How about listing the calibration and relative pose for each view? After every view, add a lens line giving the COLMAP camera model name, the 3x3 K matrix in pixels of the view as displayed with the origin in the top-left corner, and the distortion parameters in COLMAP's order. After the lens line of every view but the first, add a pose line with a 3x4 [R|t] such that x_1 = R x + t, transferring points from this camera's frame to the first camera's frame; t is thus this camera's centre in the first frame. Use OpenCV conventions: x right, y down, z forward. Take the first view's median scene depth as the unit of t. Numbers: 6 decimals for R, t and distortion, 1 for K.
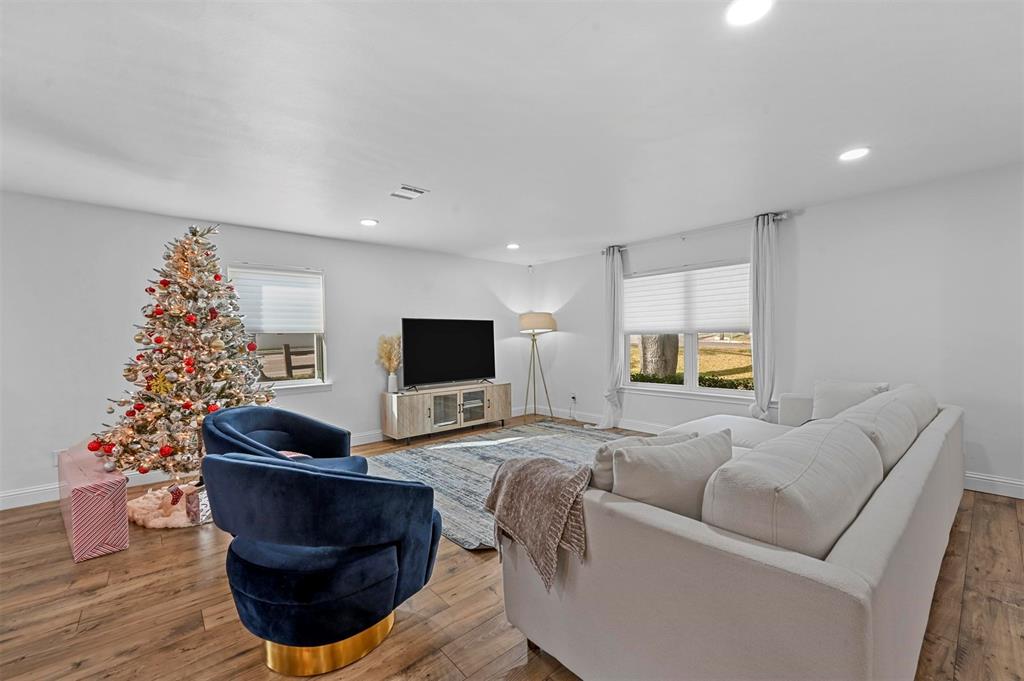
lens RADIAL K [[403.8, 0, 508.8], [0, 403.8, 340.7], [0, 0, 1]] dist [-0.003791, 0.001177]
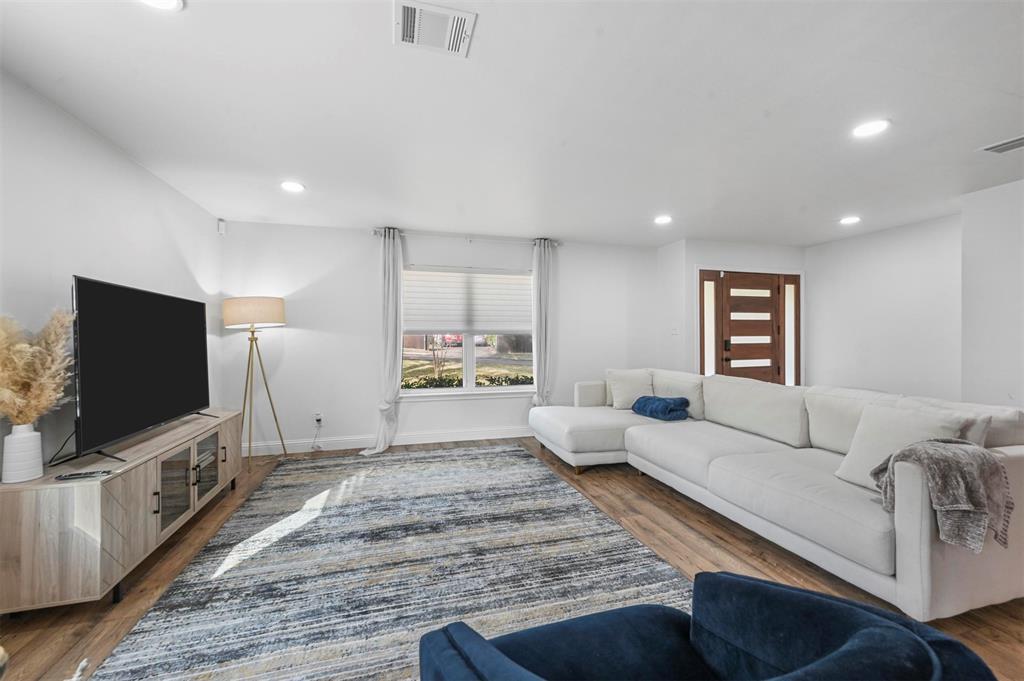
lens RADIAL K [[403.8, 0, 507.3], [0, 403.8, 341.3], [0, 0, 1]] dist [-0.003791, 0.001177]
pose [[0.435362, 0.009593, 0.900205, -0.426000], [-0.002794, 0.999953, -0.009305, 0.007224], [-0.900251, 0.001535, 0.435368, 0.470548]]
